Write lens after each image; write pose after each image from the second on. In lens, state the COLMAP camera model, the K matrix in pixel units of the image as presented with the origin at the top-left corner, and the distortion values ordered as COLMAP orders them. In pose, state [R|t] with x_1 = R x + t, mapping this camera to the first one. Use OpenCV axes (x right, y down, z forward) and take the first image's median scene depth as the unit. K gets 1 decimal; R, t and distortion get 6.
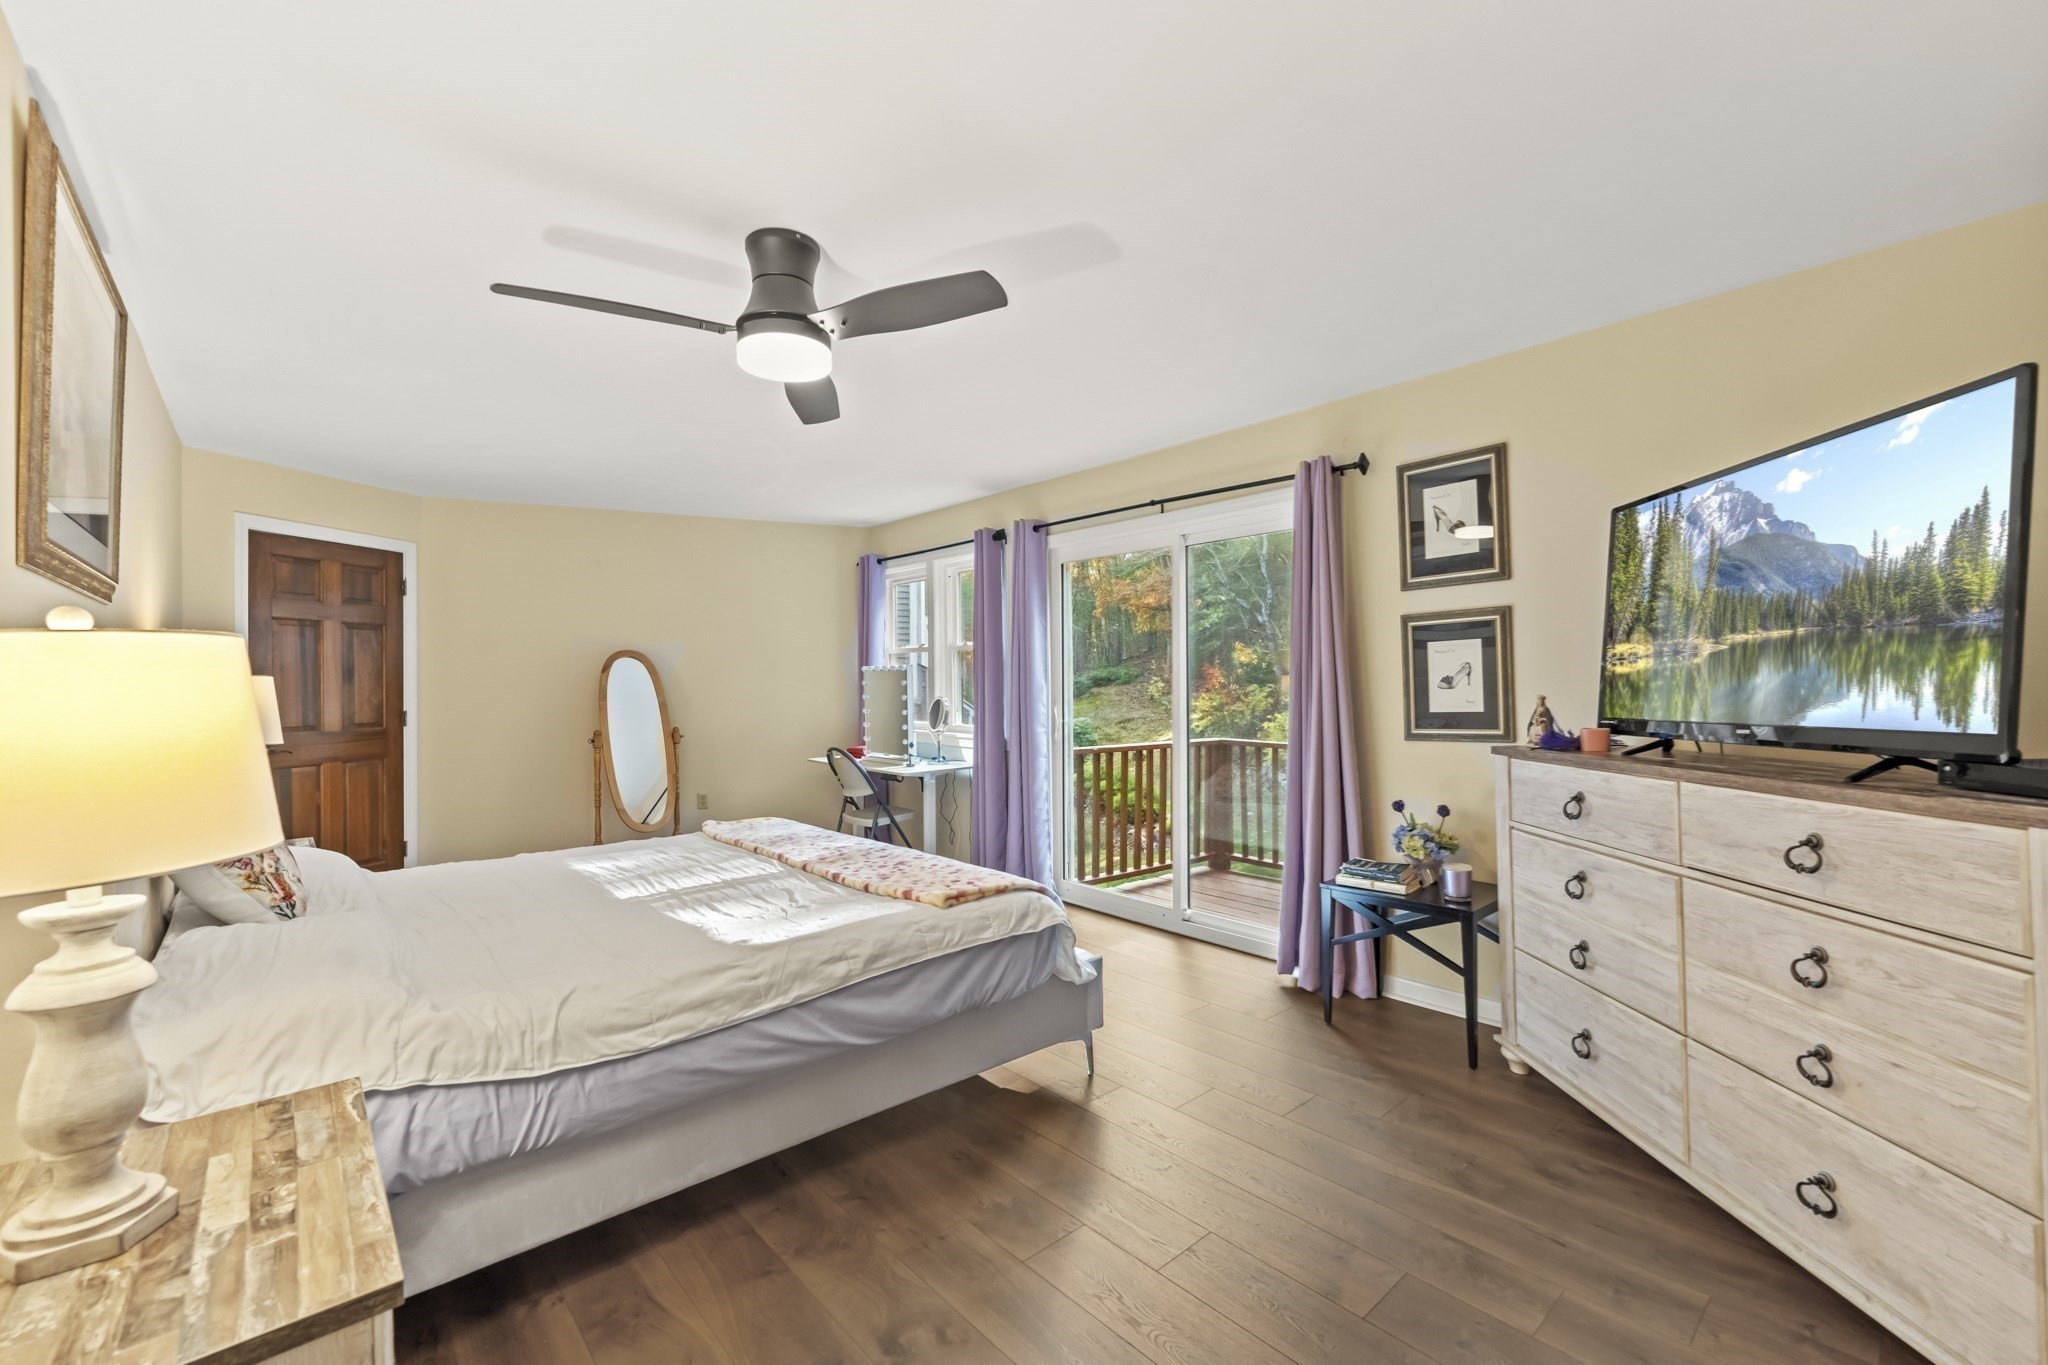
lens RADIAL K [[842.5, 0, 1017.6], [0, 842.5, 679.5], [0, 0, 1]] dist [0.000223, 0.000471]
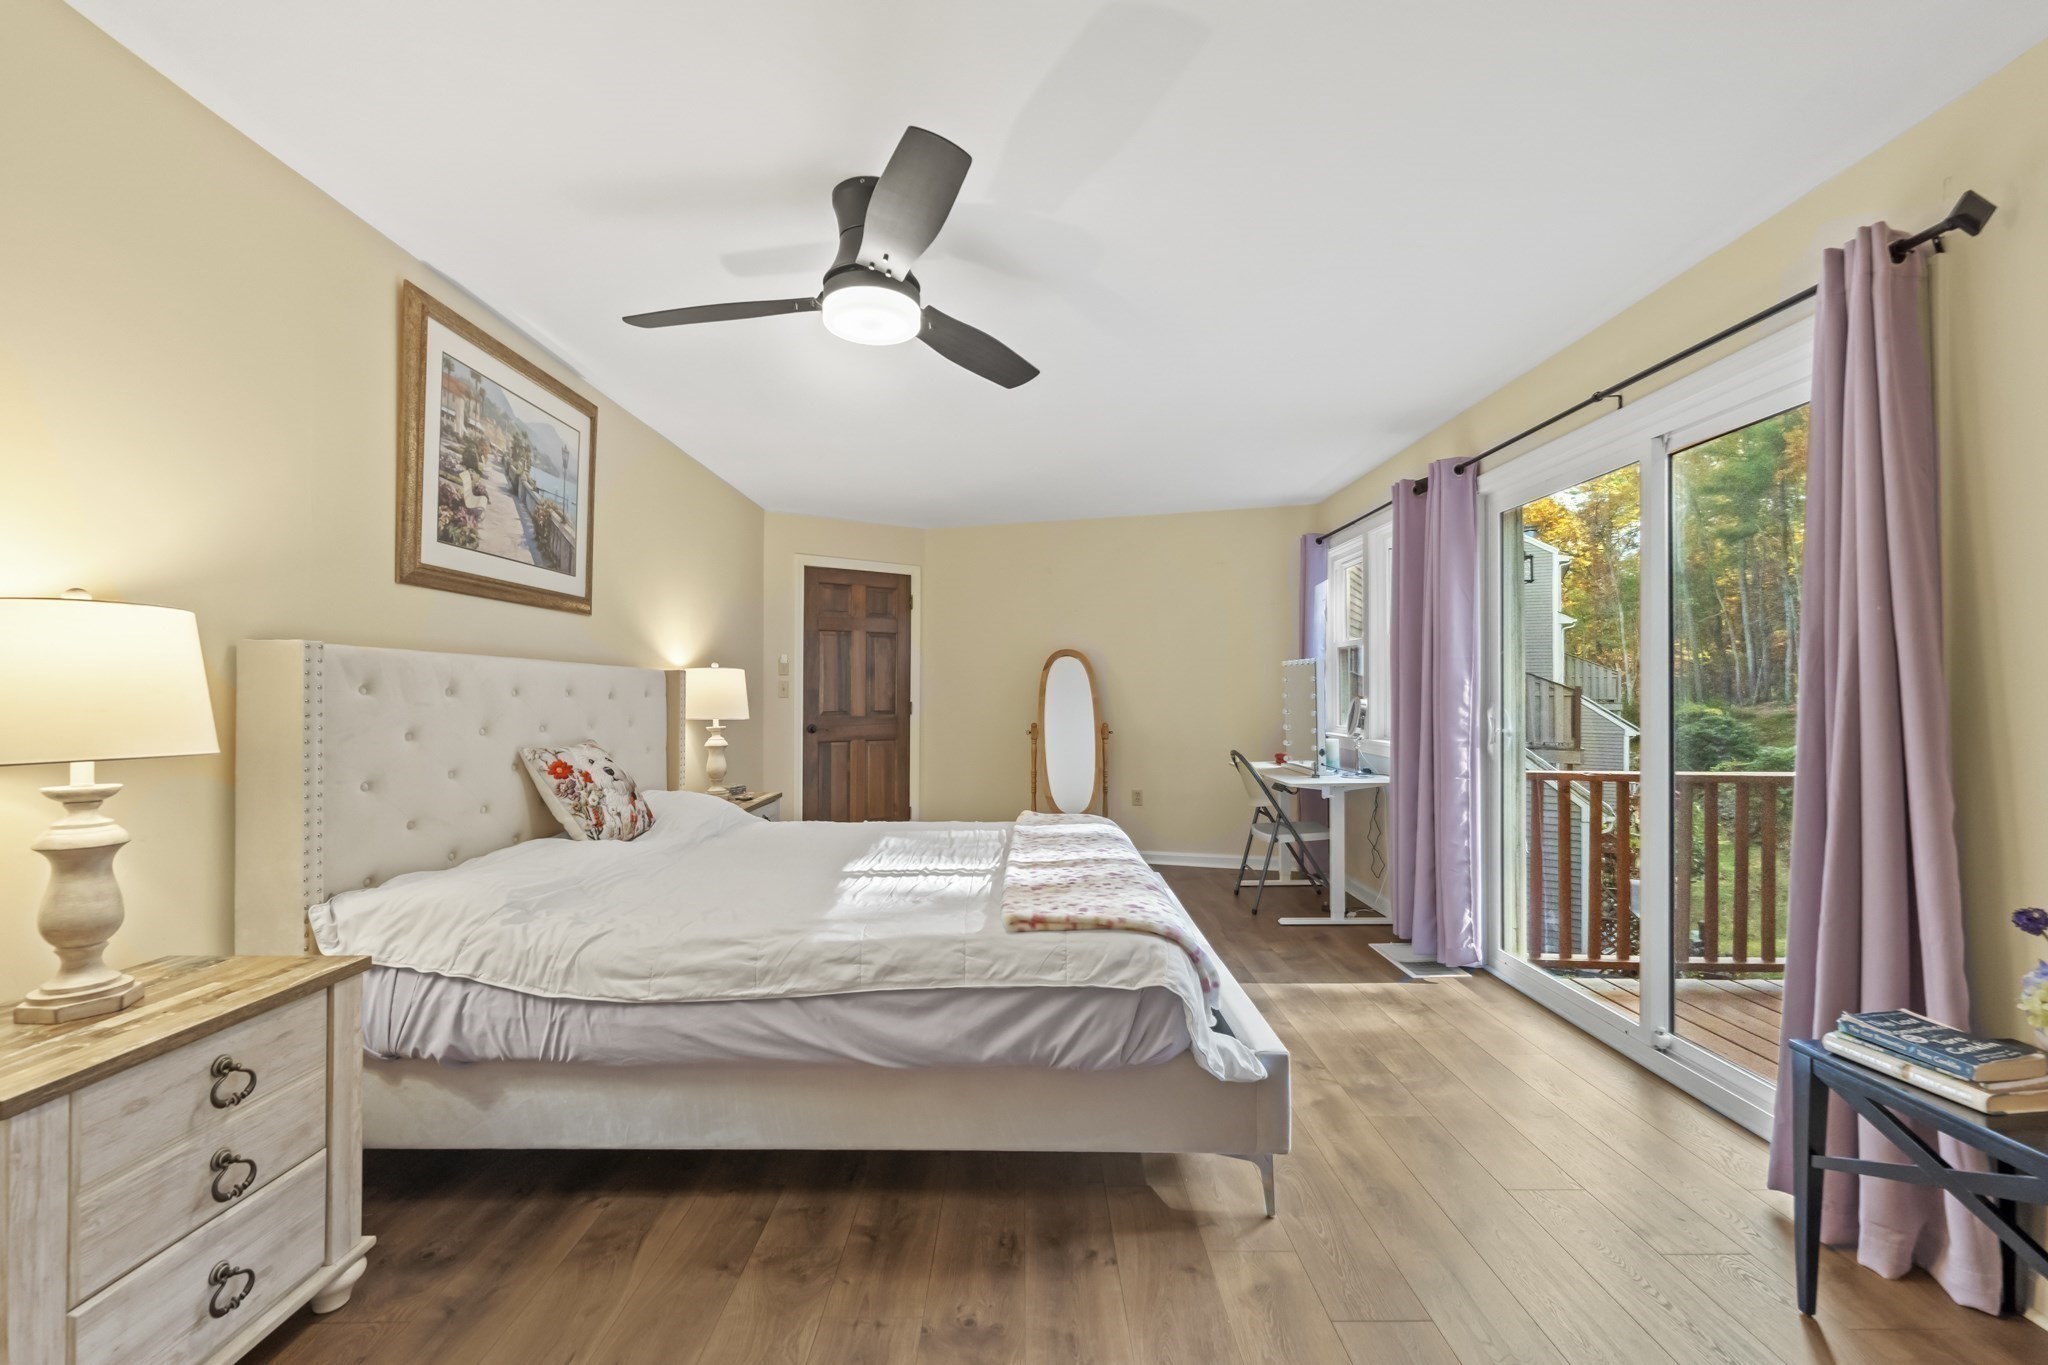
lens RADIAL K [[837.2, 0, 1023.4], [0, 837.2, 687.4], [0, 0, 1]] dist [-0.000440, -0.000389]
pose [[0.755330, 0.003803, -0.655334, 0.451662], [-0.005650, 0.999984, -0.000709, 0.034267], [0.655321, 0.004238, 0.755339, 0.391167]]
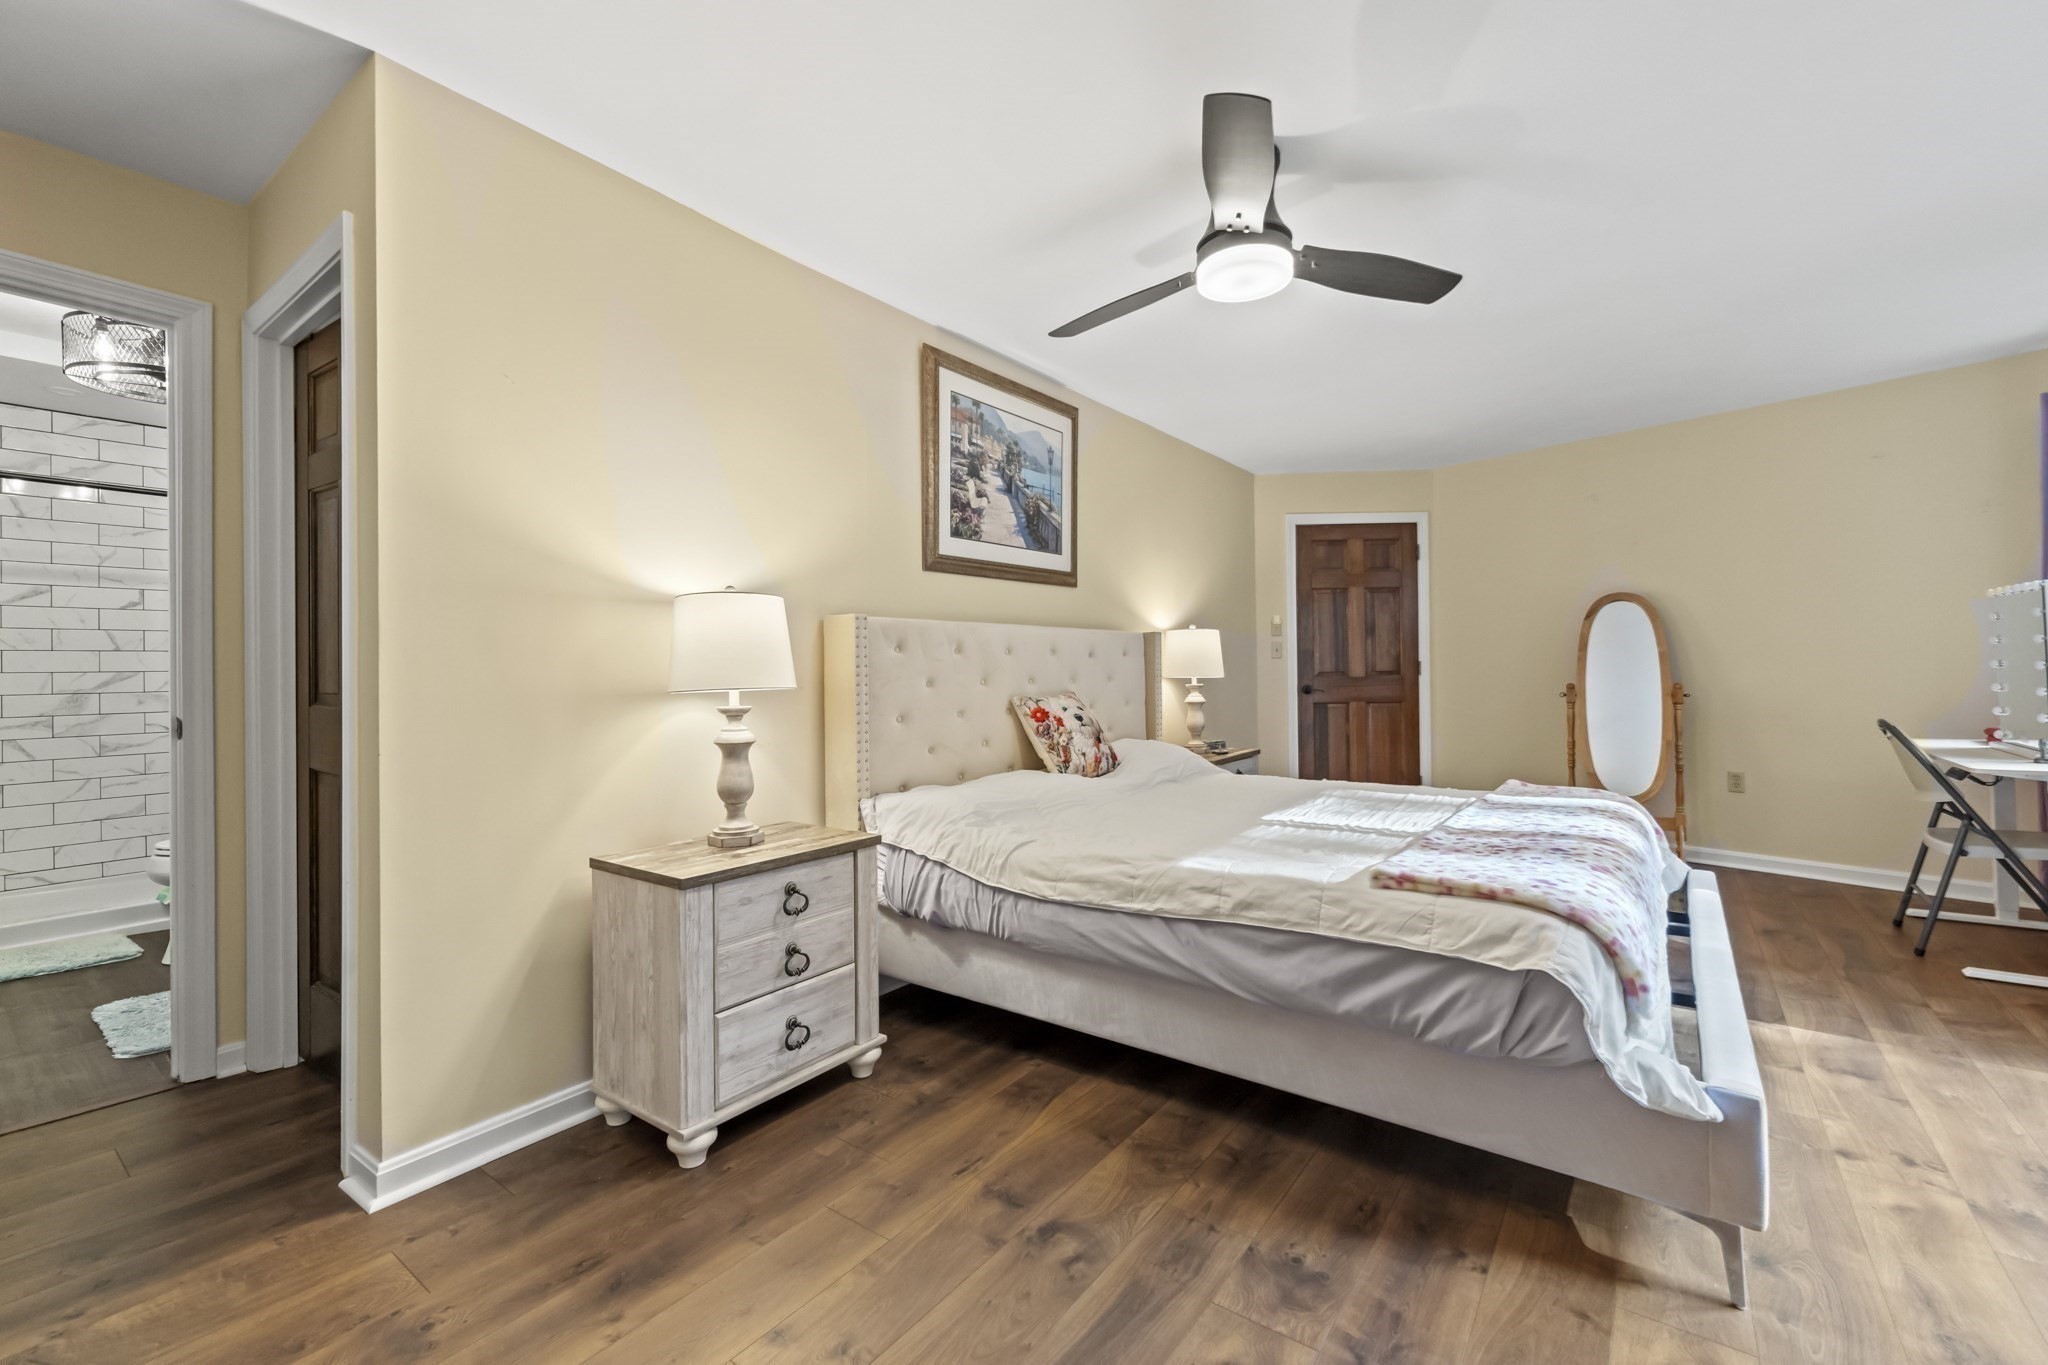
lens RADIAL K [[850.4, 0, 1034.9], [0, 850.4, 659.2], [0, 0, 1]] dist [0.001450, -0.000664]
pose [[0.225694, -0.002481, -0.974195, 0.600883], [0.014274, 0.999898, 0.000760, 0.057370], [0.974094, -0.014077, 0.225707, 0.520357]]
